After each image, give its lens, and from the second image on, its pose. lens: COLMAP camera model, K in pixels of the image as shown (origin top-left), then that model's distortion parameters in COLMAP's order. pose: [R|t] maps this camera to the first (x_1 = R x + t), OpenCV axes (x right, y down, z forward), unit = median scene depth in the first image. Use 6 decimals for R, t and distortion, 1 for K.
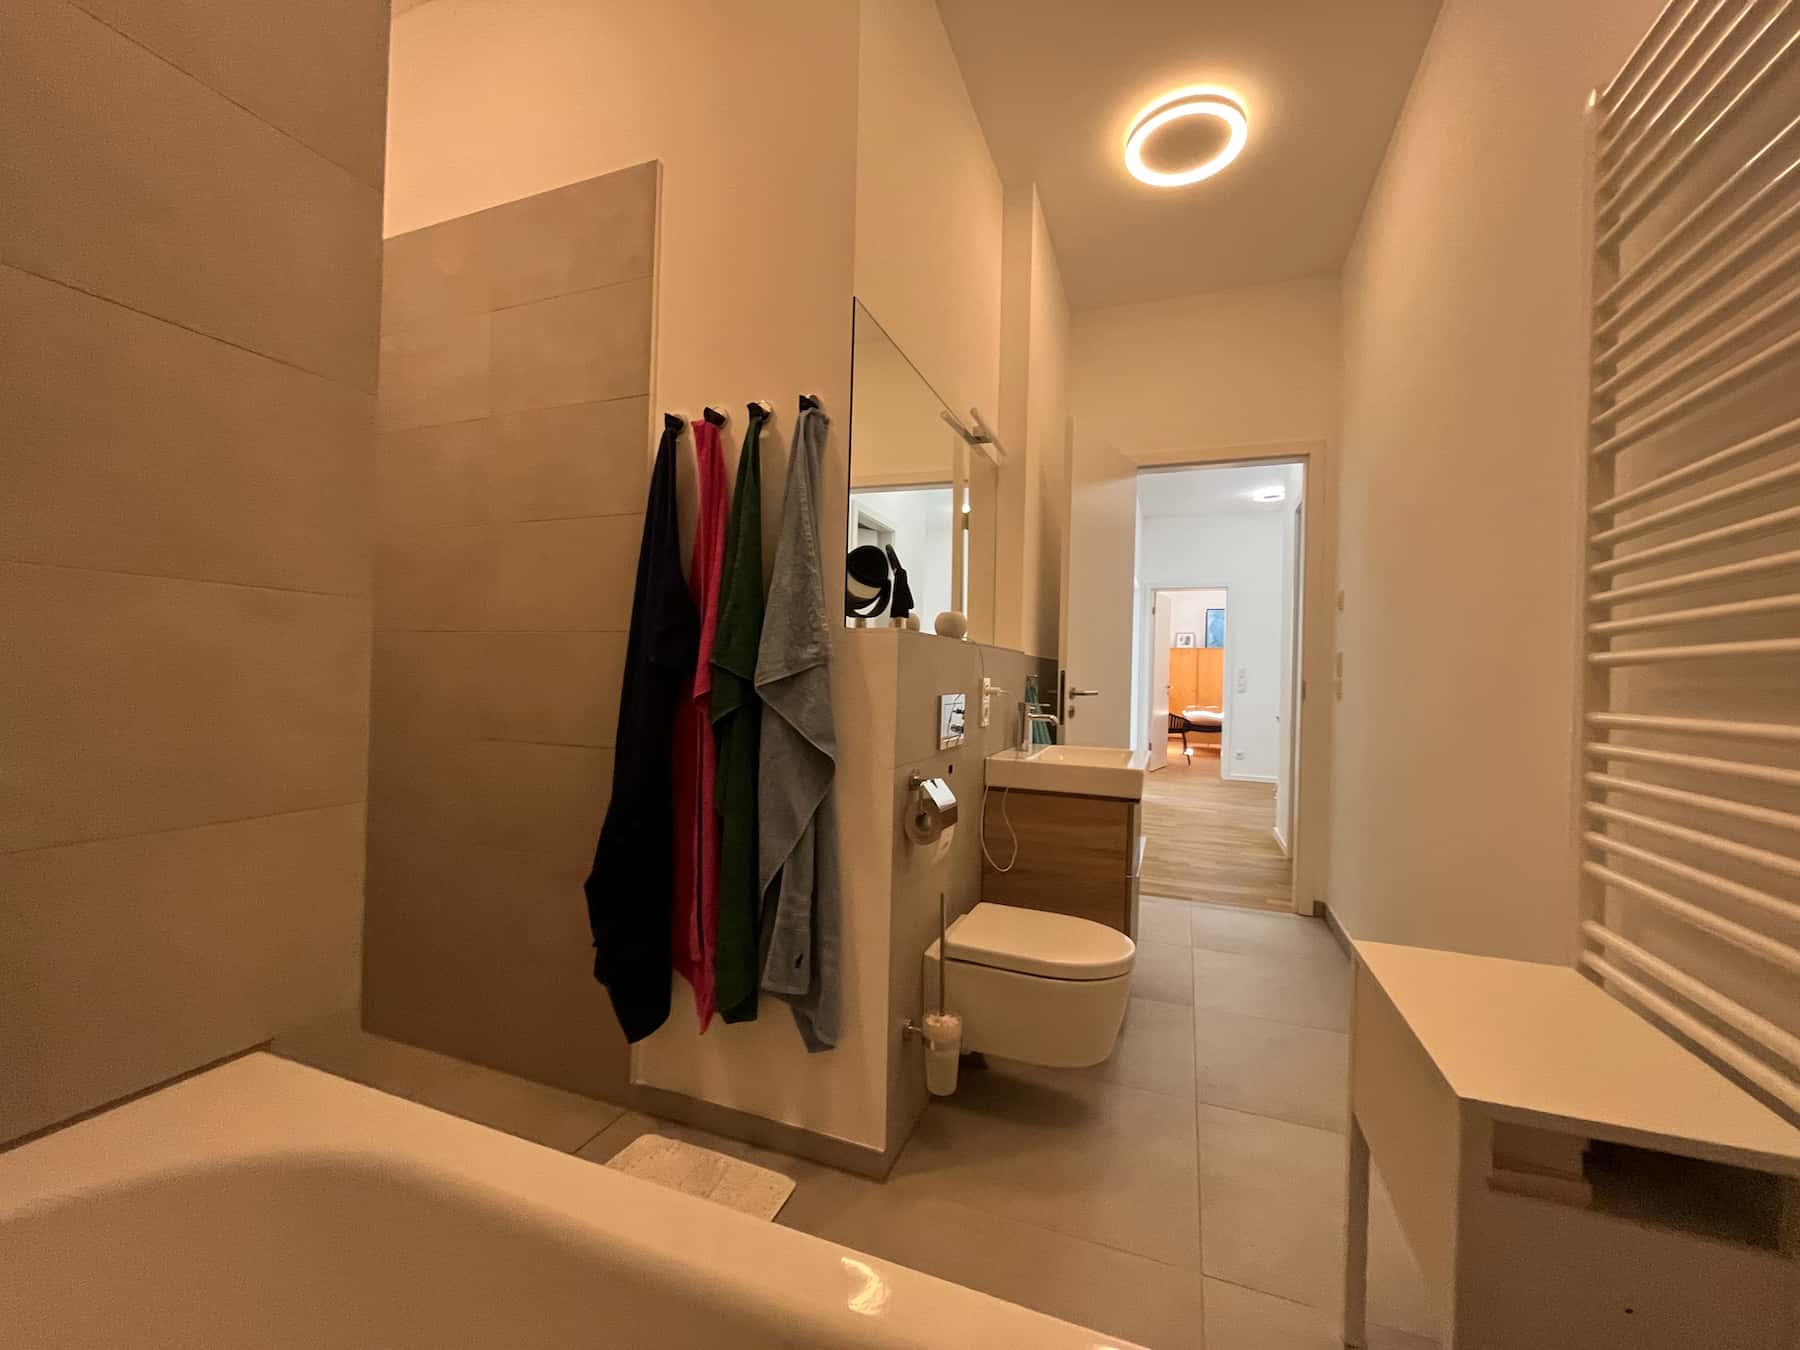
lens RADIAL K [[729.2, 0, 903.8], [0, 729.2, 673.6], [0, 0, 1]] dist [-0.004077, 0.000367]
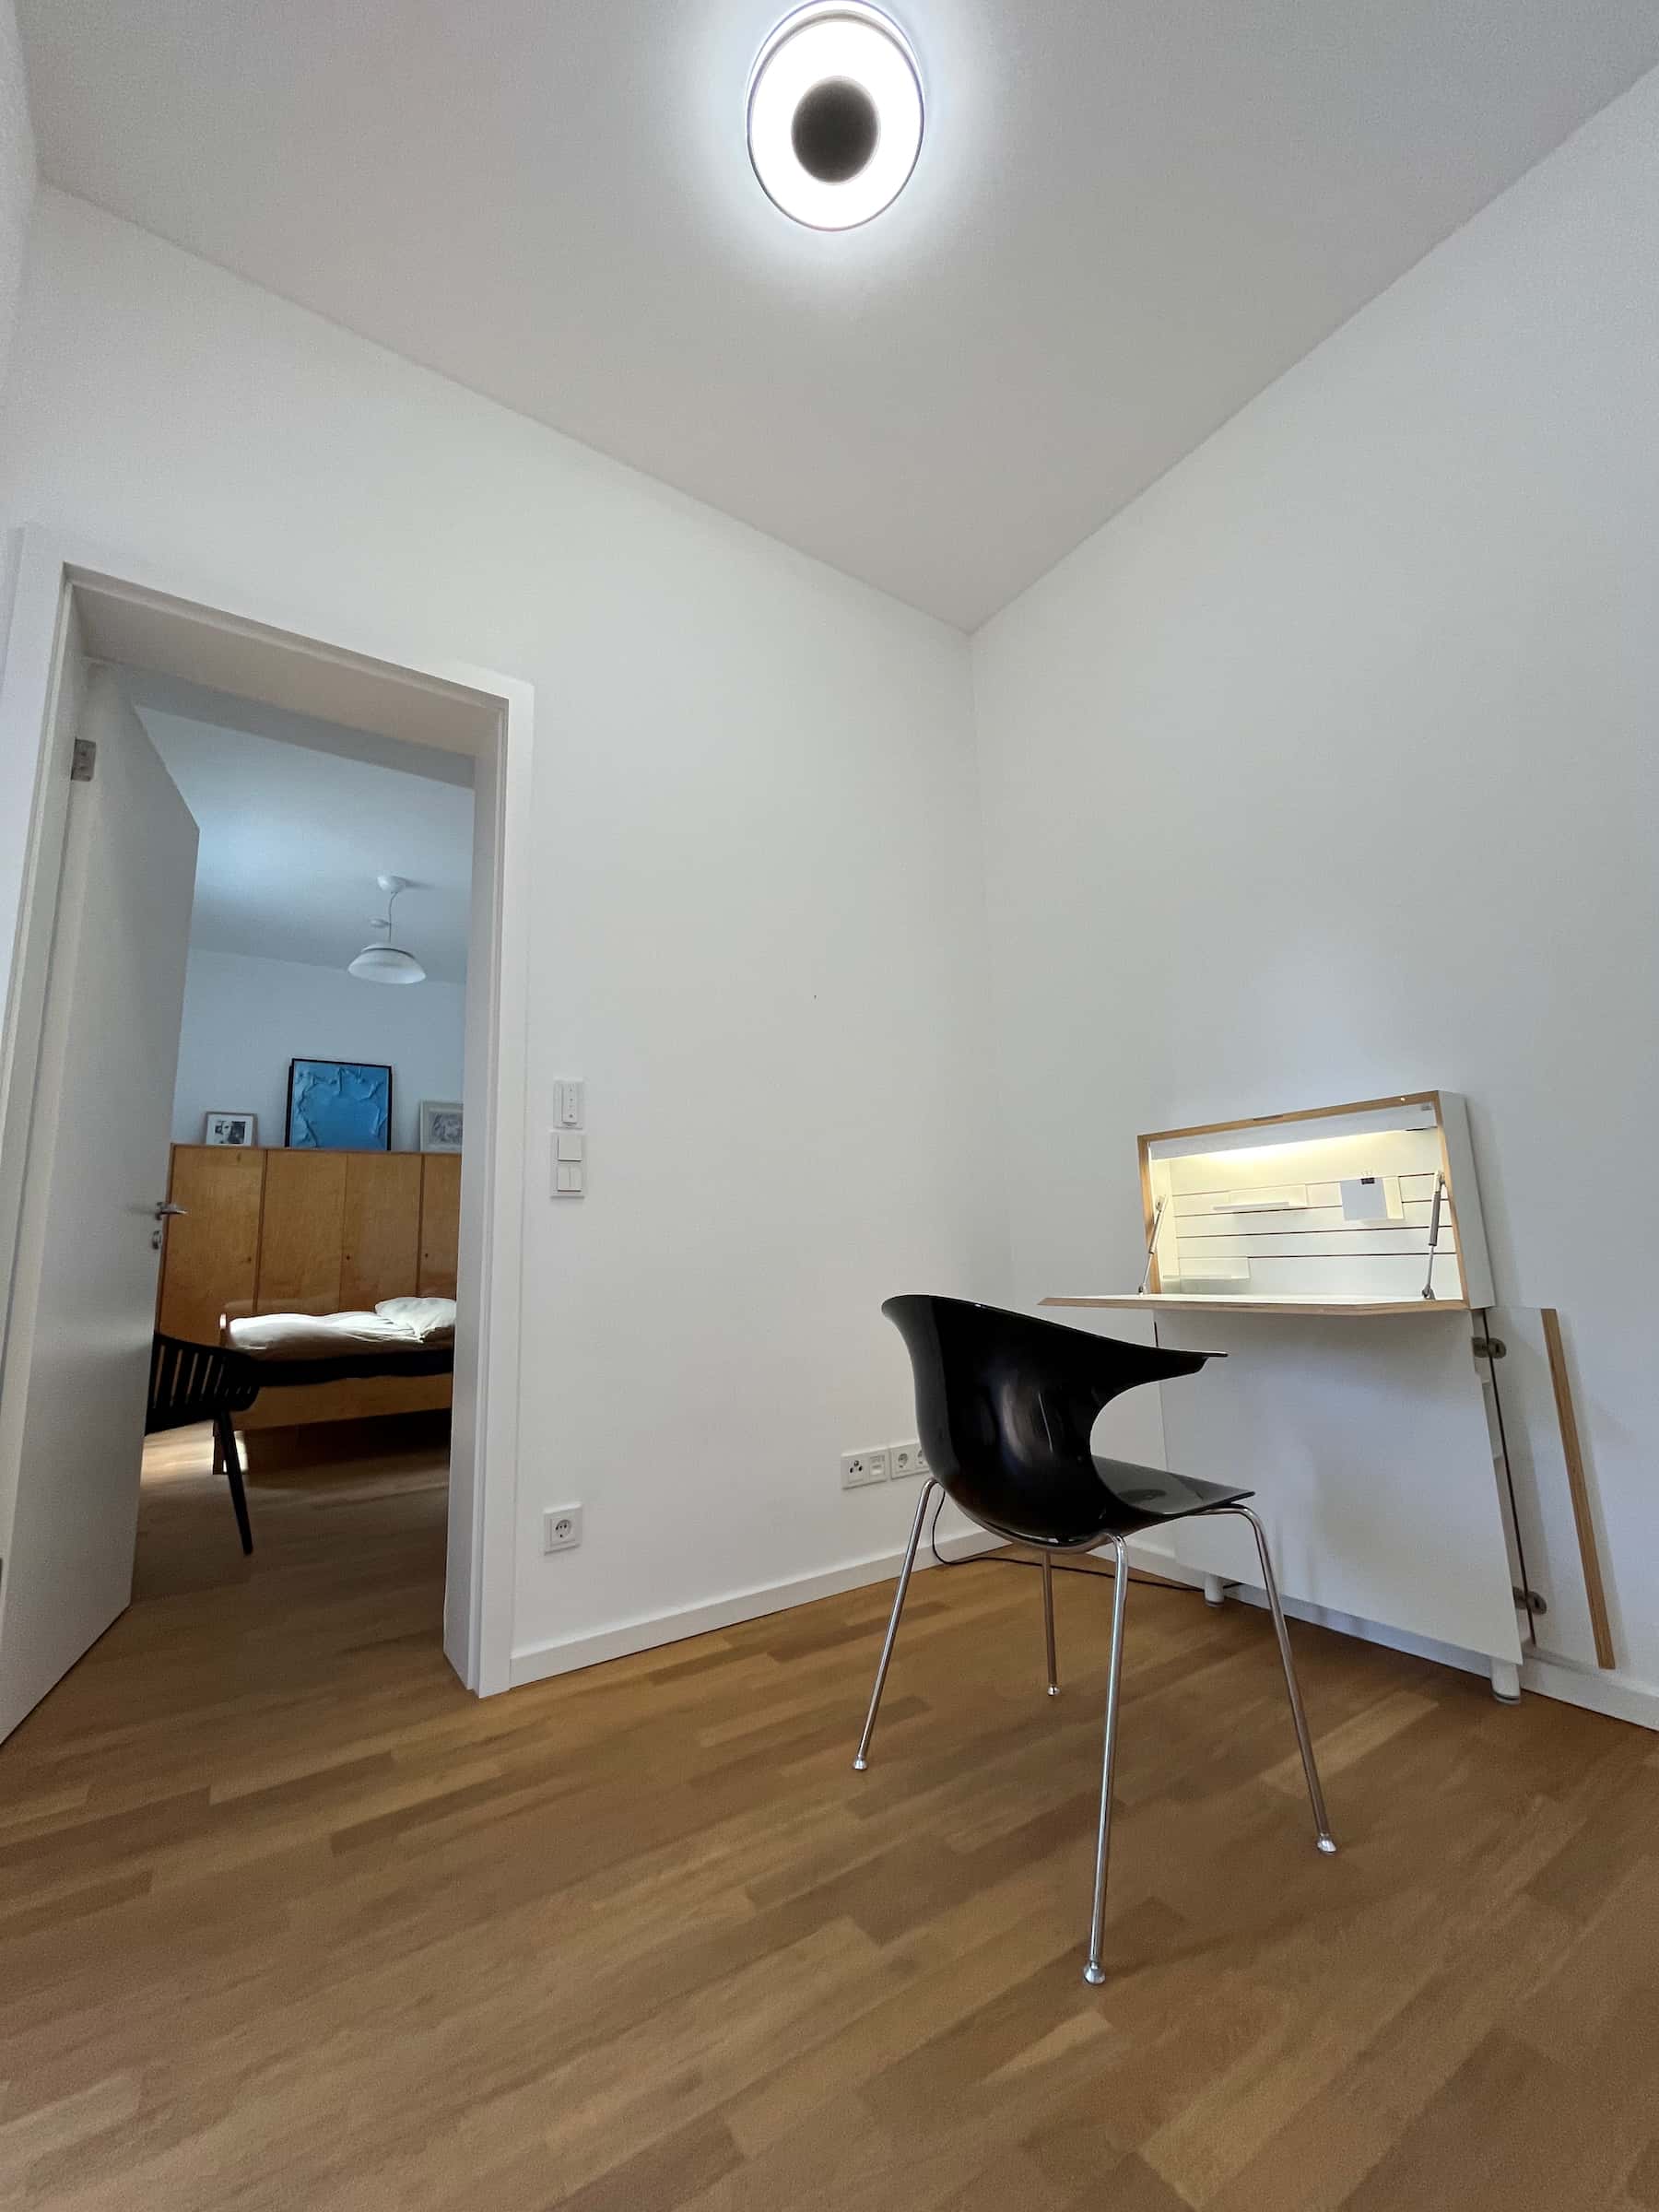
lens RADIAL K [[896.1, 0, 824.0], [0, 896.1, 1096.5], [0, 0, 1]] dist [-0.004077, 0.000367]
pose [[0.569812, 0.100739, 0.815577, 0.178146], [0.043925, 0.987305, -0.152639, 0.023305], [-0.820600, 0.122800, 0.558154, 0.477727]]
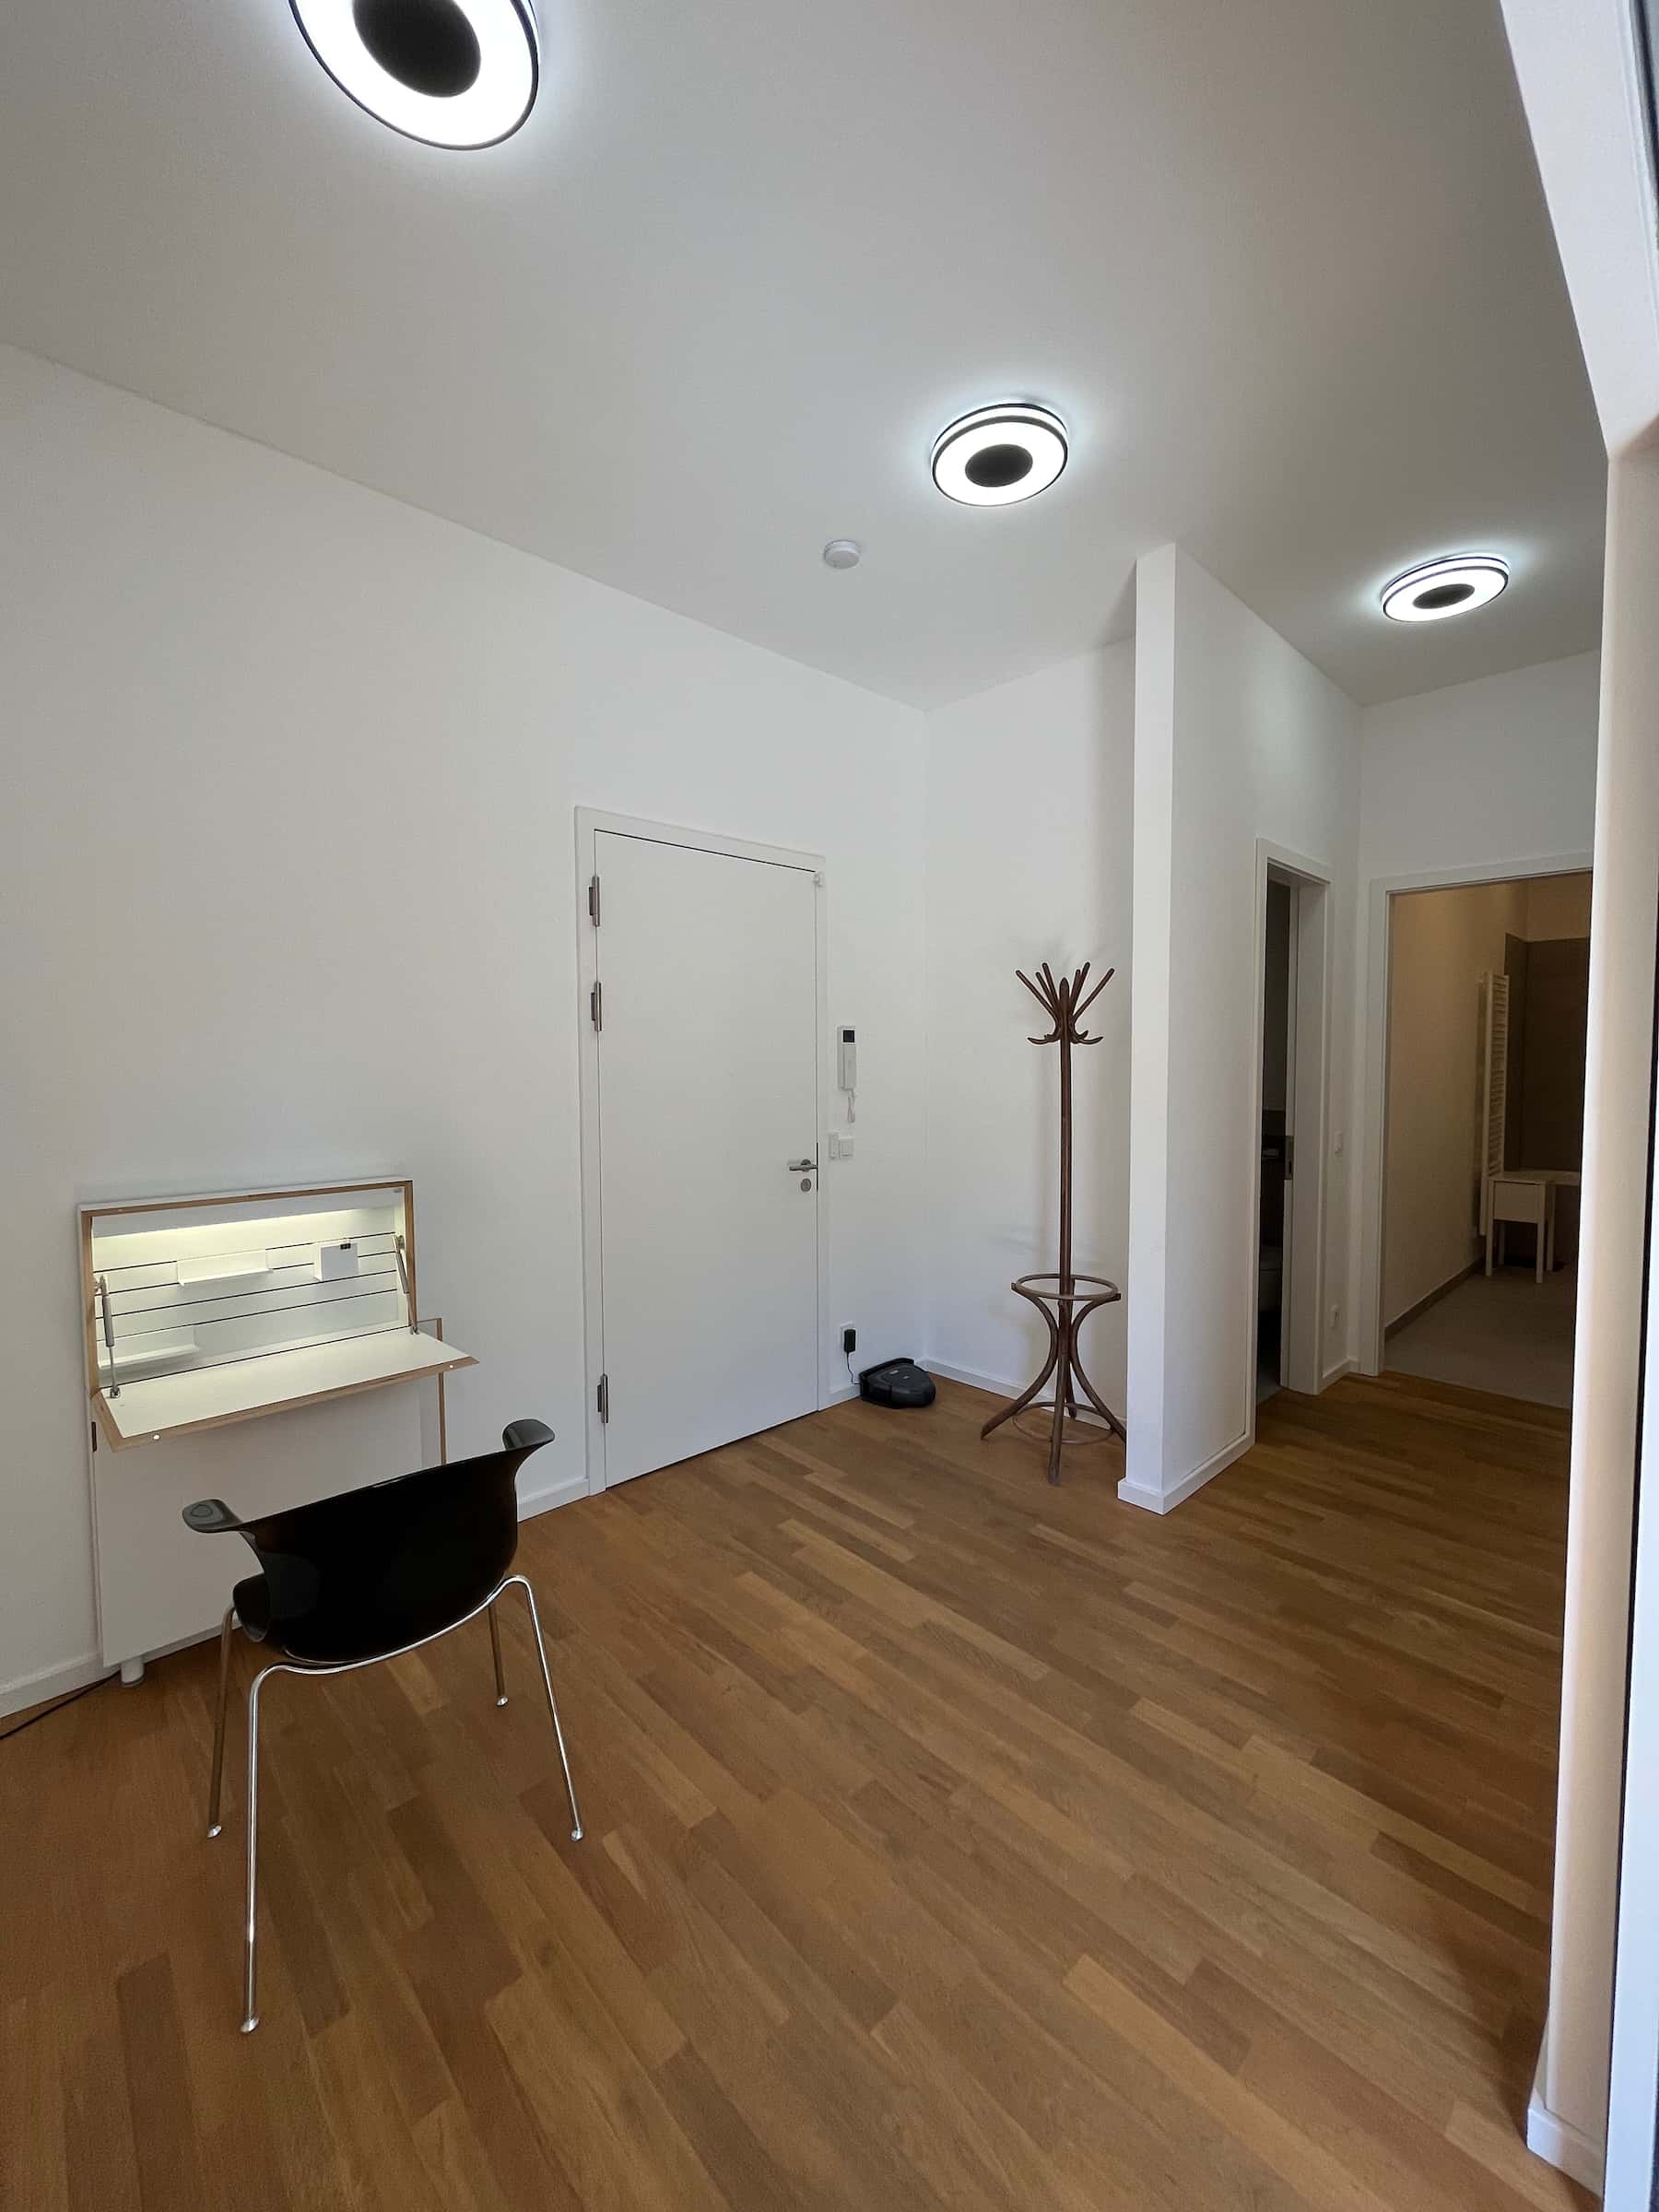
lens RADIAL K [[896.1, 0, 824.0], [0, 896.1, 1096.5], [0, 0, 1]] dist [-0.004077, 0.000367]
pose [[-0.902974, -0.043836, 0.427454, 0.182703], [-0.020679, 0.998063, 0.058671, -0.022497], [-0.429198, 0.044139, -0.902131, 0.603284]]
